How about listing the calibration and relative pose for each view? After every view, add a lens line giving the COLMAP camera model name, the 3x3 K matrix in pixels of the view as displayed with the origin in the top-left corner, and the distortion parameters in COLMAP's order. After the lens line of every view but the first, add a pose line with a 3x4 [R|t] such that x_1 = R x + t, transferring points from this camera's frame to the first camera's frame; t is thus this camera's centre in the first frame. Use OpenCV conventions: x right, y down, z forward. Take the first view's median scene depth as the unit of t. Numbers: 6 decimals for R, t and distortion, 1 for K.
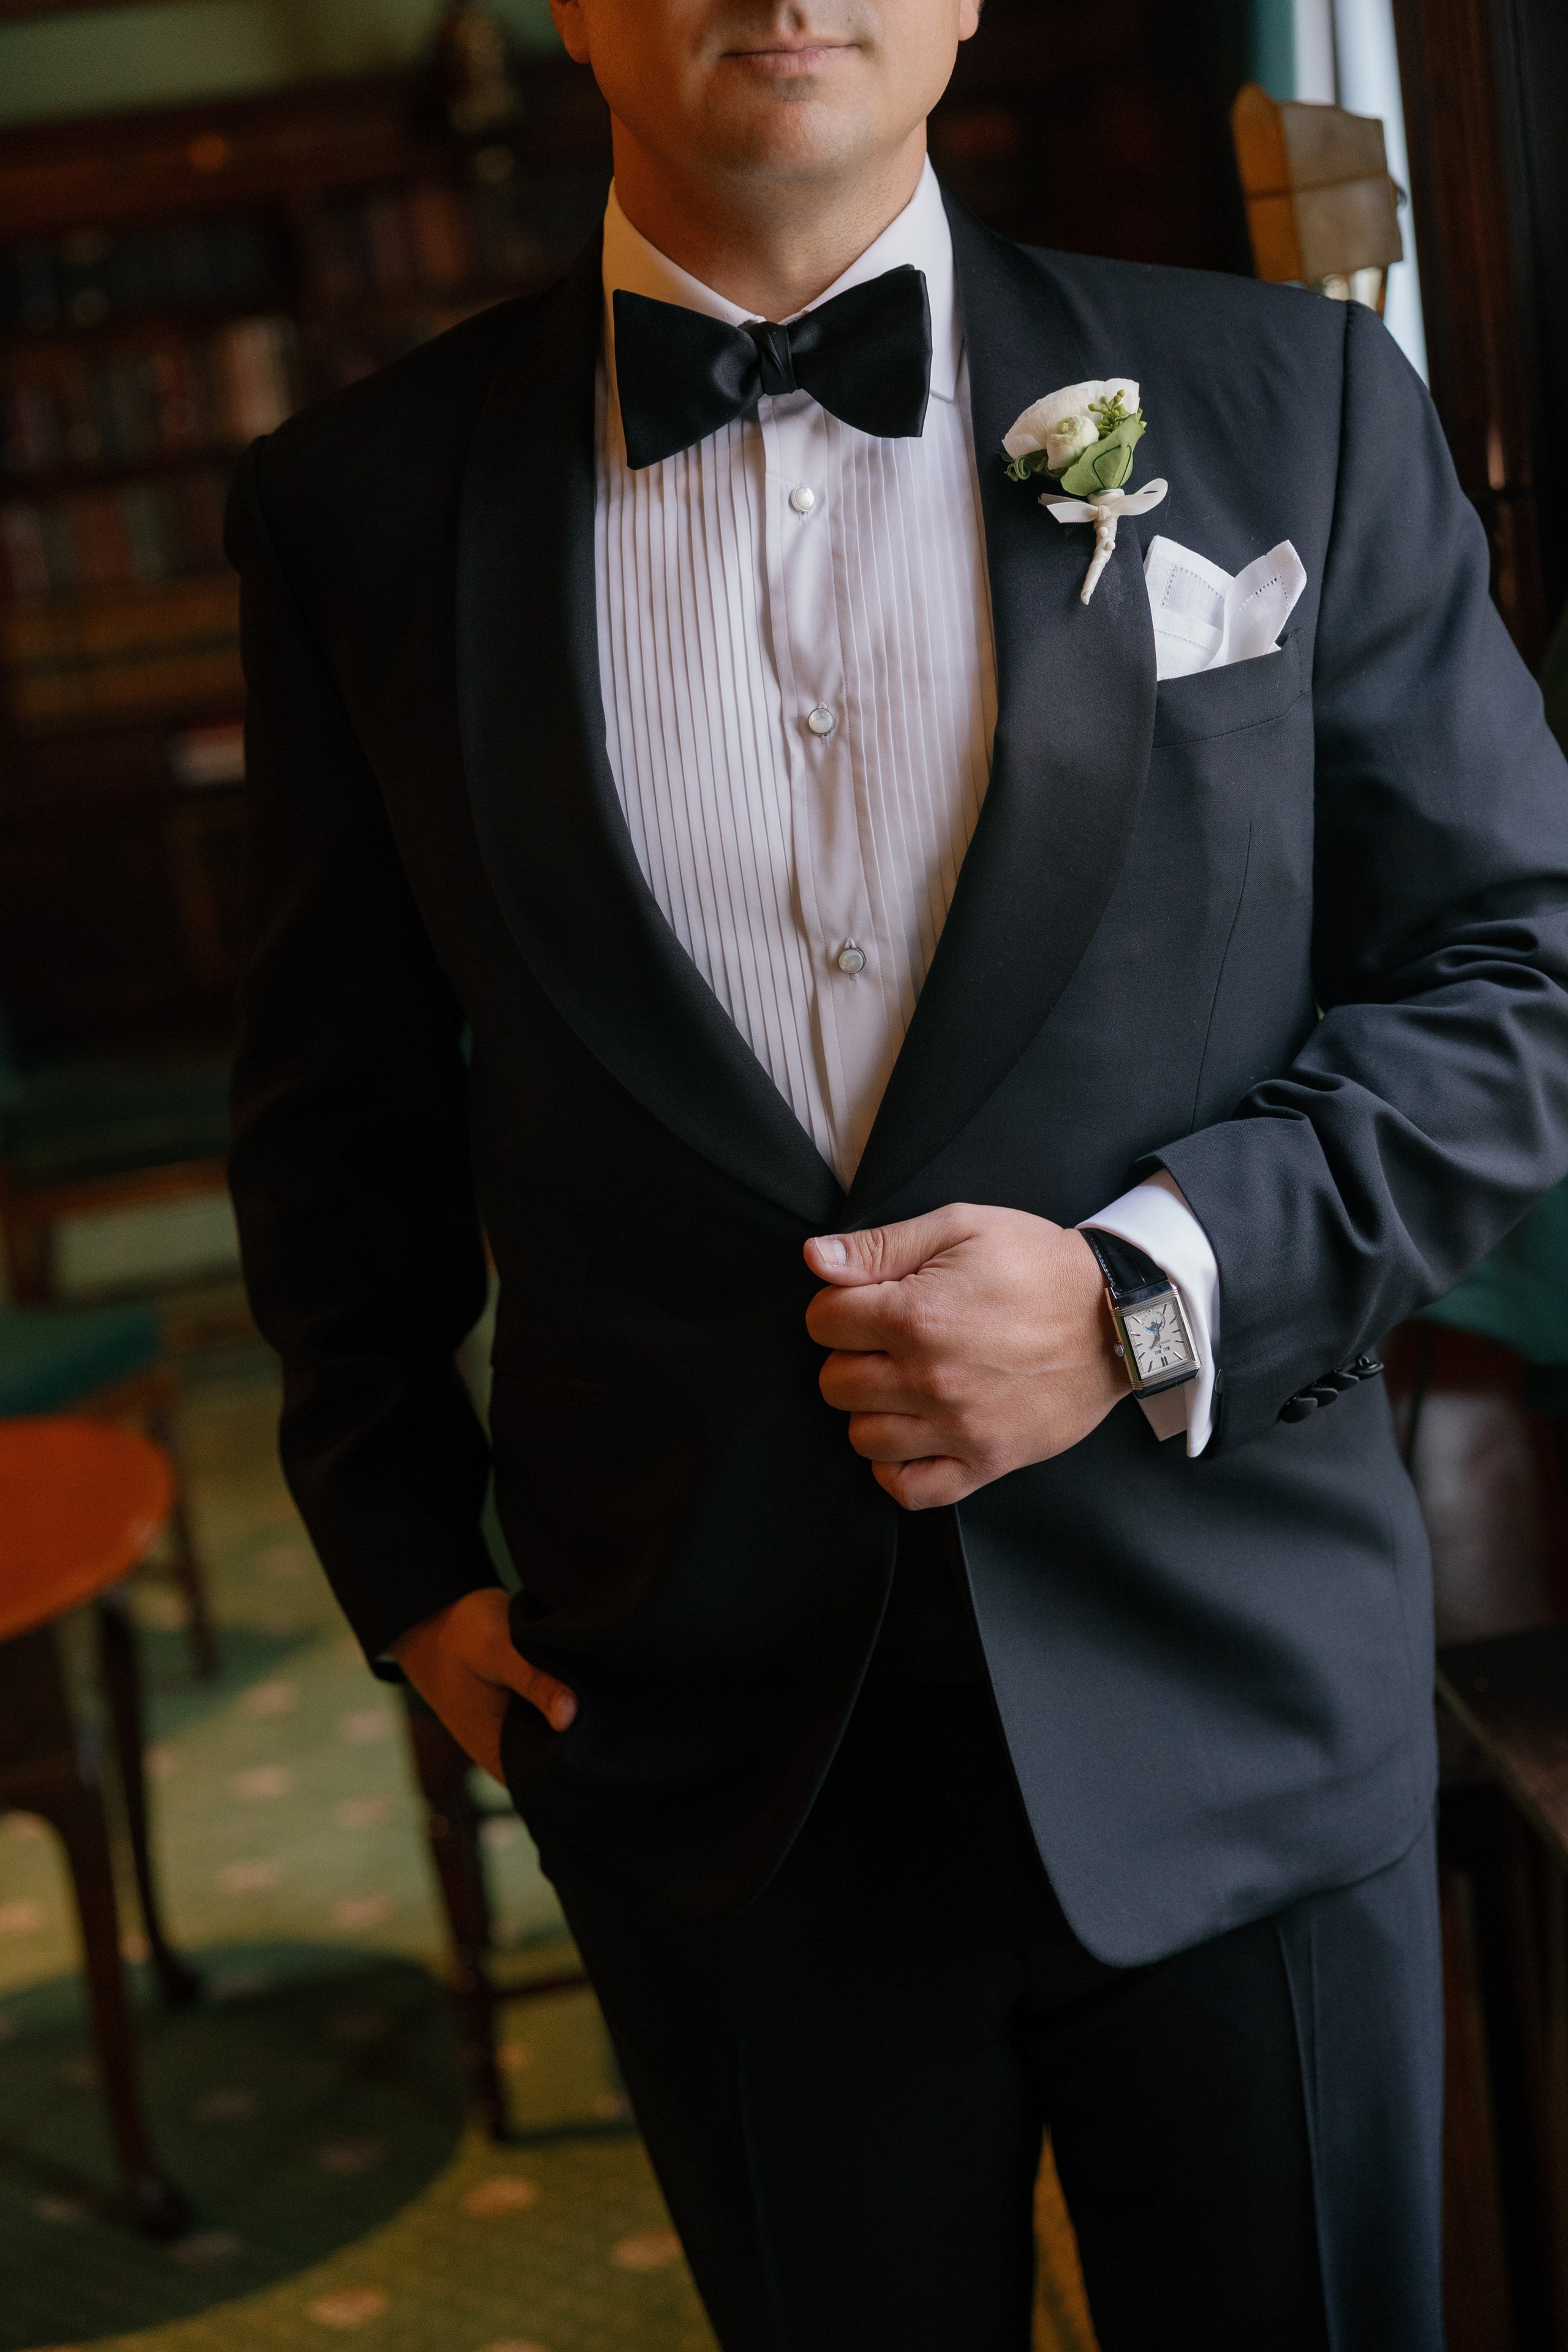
lens RADIAL K [[3671.0, 0, 872.5], [0, 3671.0, 1289.6], [0, 0, 1]] dist [0.013226, -0.099826]
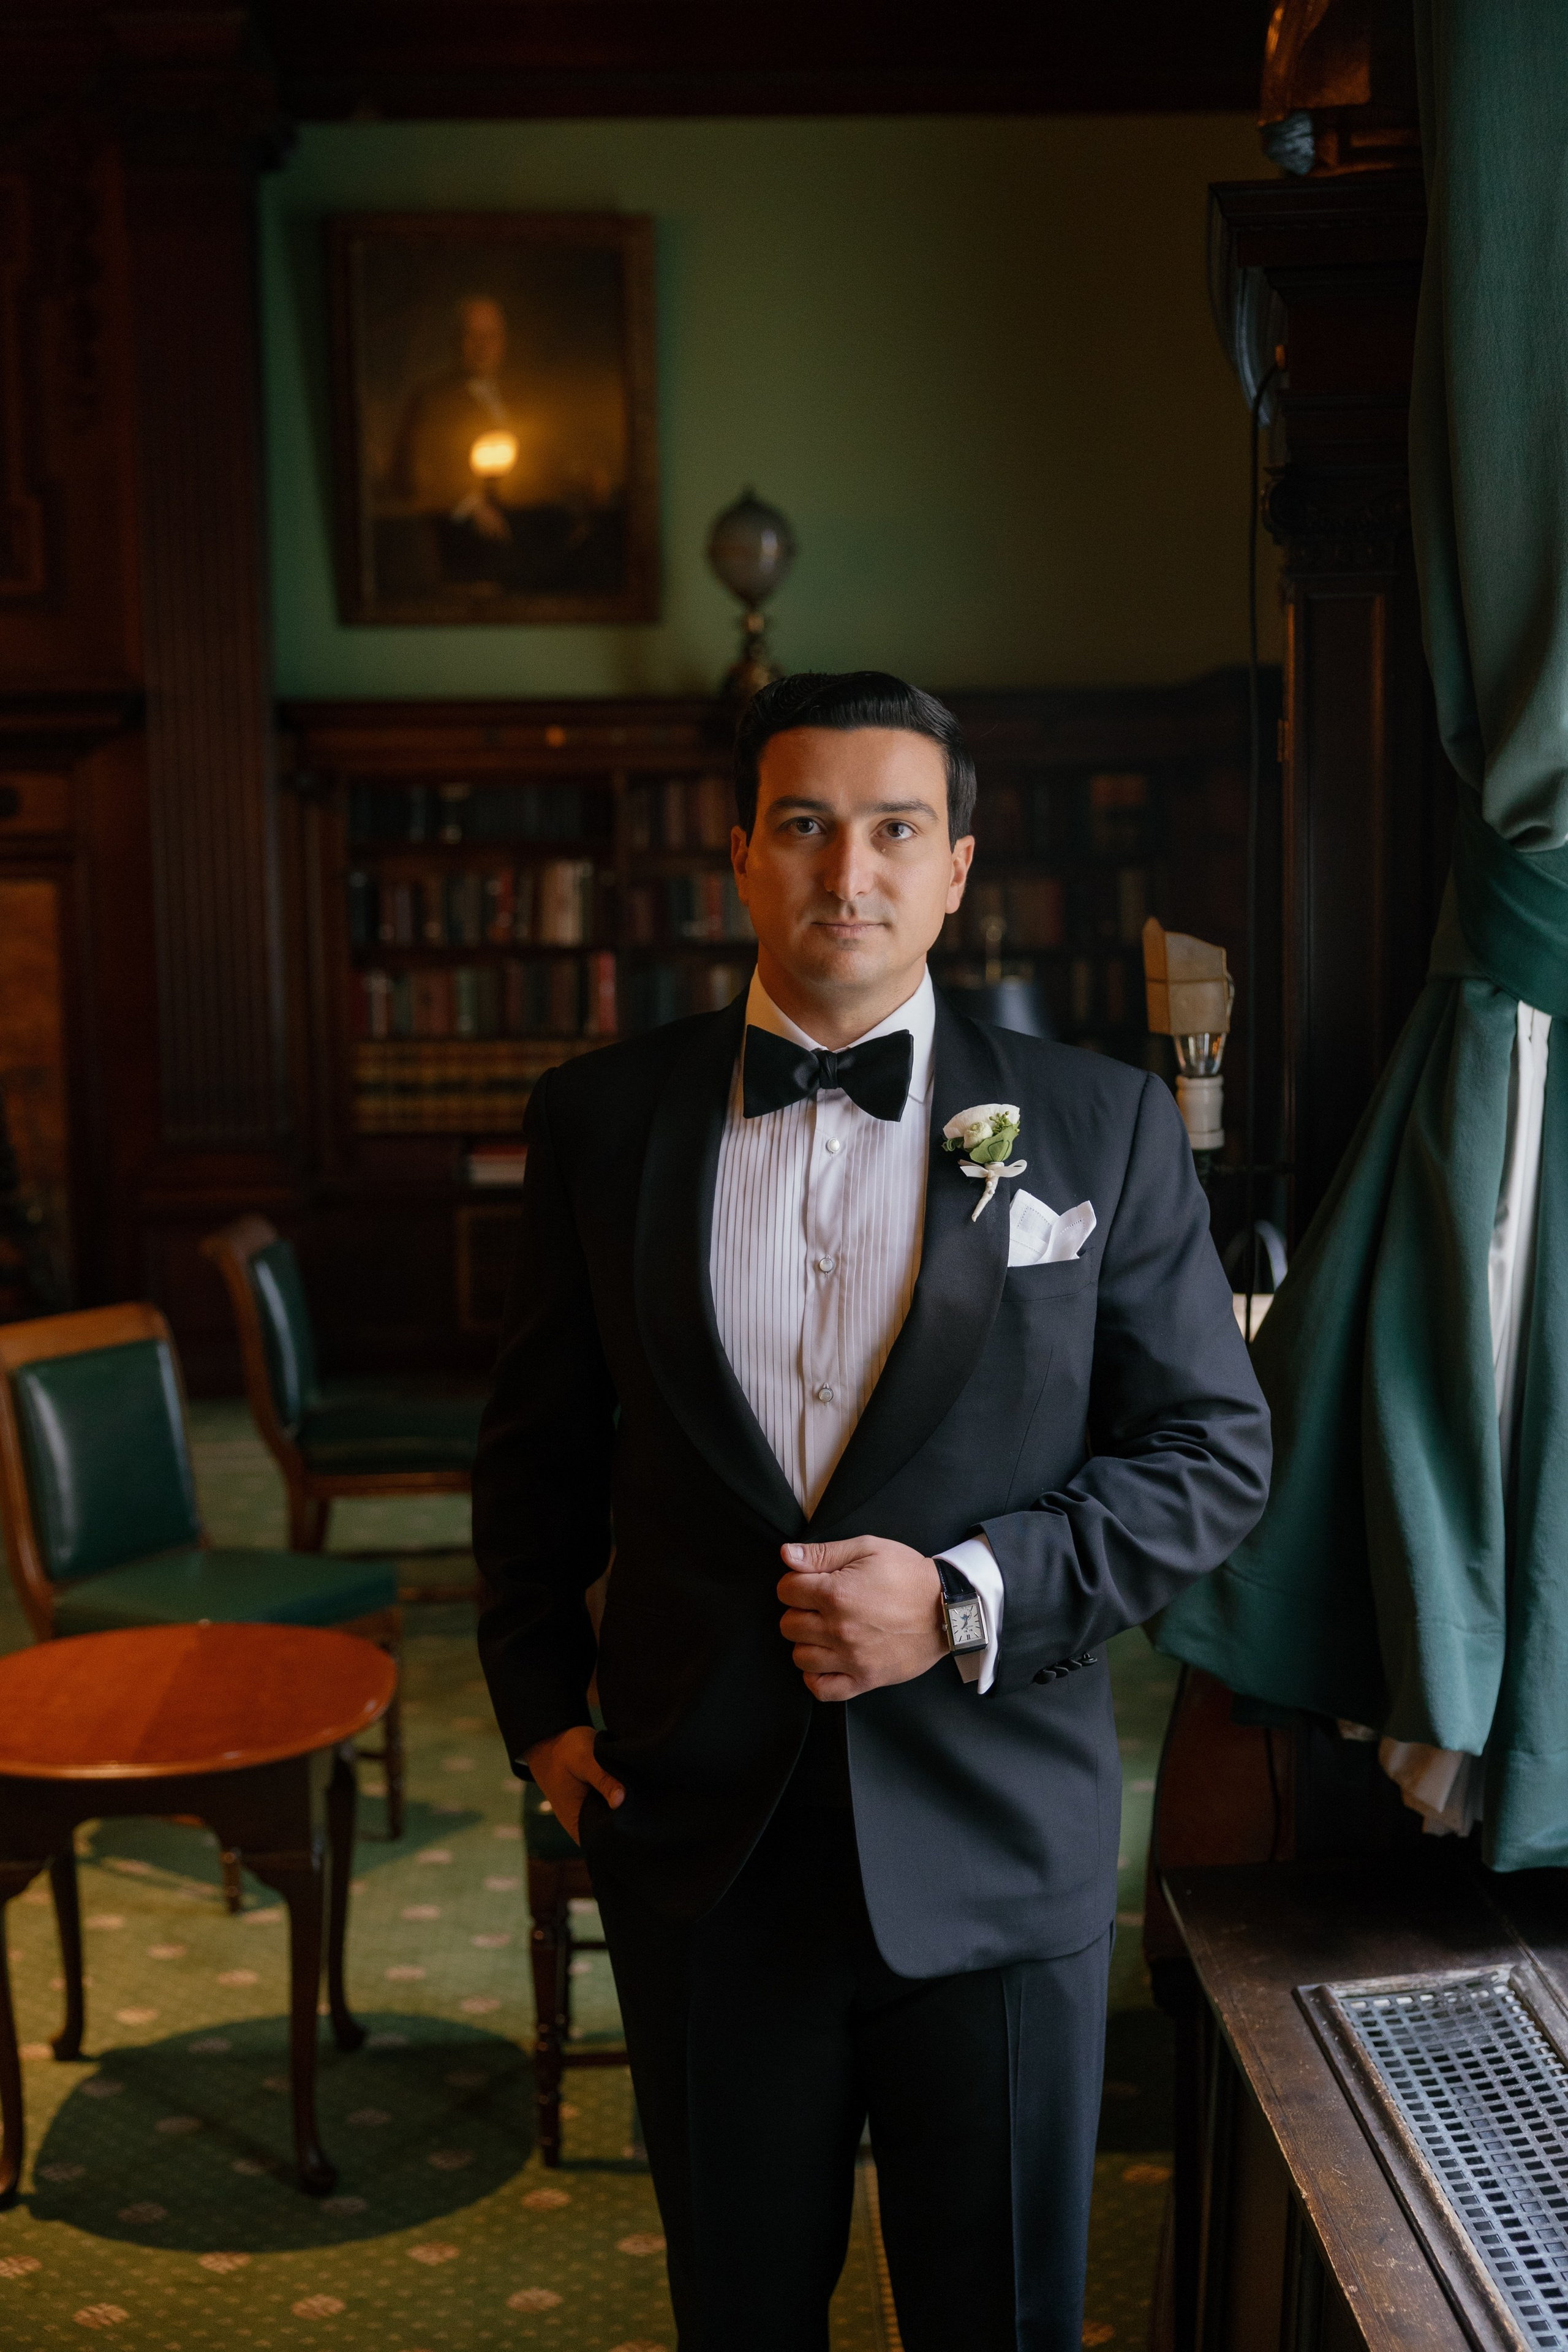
lens RADIAL K [[3154.0, 0, 869.3], [0, 3154.0, 1070.7], [0, 0, 1]] dist [-0.013632, 0.007675]
pose [[0.991331, 0.117309, -0.059170, 0.087619], [-0.126067, 0.976124, -0.176889, 0.028473], [0.037006, 0.182815, 0.982451, -0.569778]]
